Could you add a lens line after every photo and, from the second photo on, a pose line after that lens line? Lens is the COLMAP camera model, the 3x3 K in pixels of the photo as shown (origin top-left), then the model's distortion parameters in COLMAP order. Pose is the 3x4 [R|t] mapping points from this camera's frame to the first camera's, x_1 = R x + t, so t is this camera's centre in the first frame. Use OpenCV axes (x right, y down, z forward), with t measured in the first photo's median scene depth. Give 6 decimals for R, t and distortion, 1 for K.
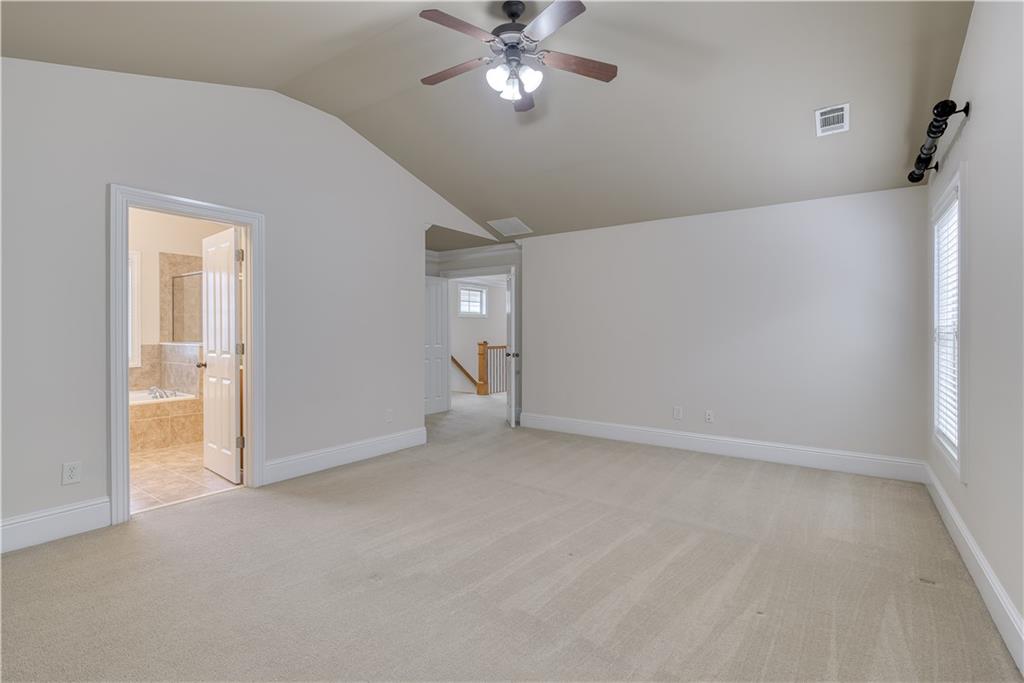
lens RADIAL K [[476.6, 0, 510.8], [0, 476.6, 331.5], [0, 0, 1]] dist [0.001902, 0.000374]
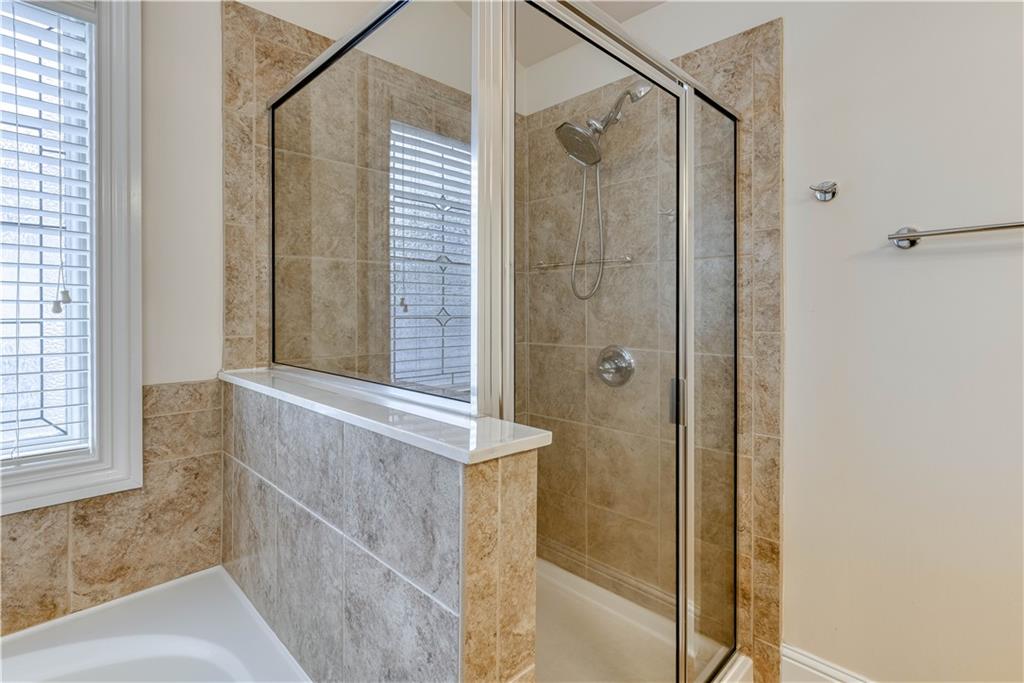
lens RADIAL K [[493.5, 0, 507.2], [0, 493.5, 313.1], [0, 0, 1]] dist [-0.000538, -0.000374]
pose [[0.983714, -0.000384, -0.179740, -0.558961], [0.000119, 0.999999, -0.001487, -0.005671], [0.179740, 0.001442, 0.983713, 0.793381]]
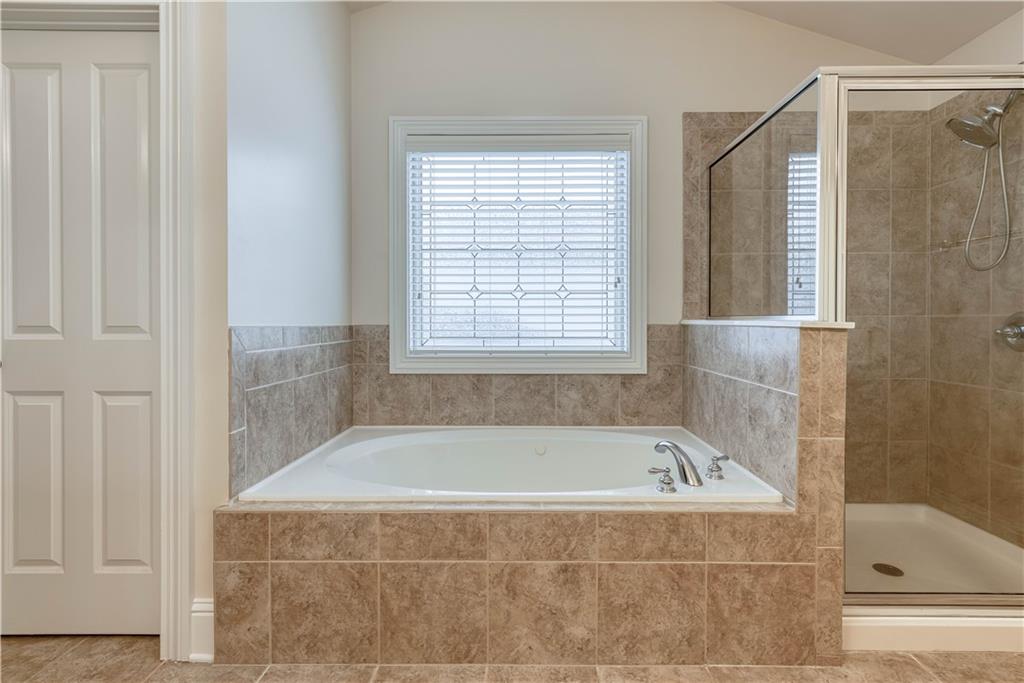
lens RADIAL K [[486.8, 0, 526.0], [0, 486.8, 326.3], [0, 0, 1]] dist [-0.000488, 0.000454]
pose [[0.578542, 0.010360, -0.815587, -0.462755], [-0.002622, 0.999938, 0.010842, 0.024911], [0.815648, -0.004134, 0.578533, 0.635291]]
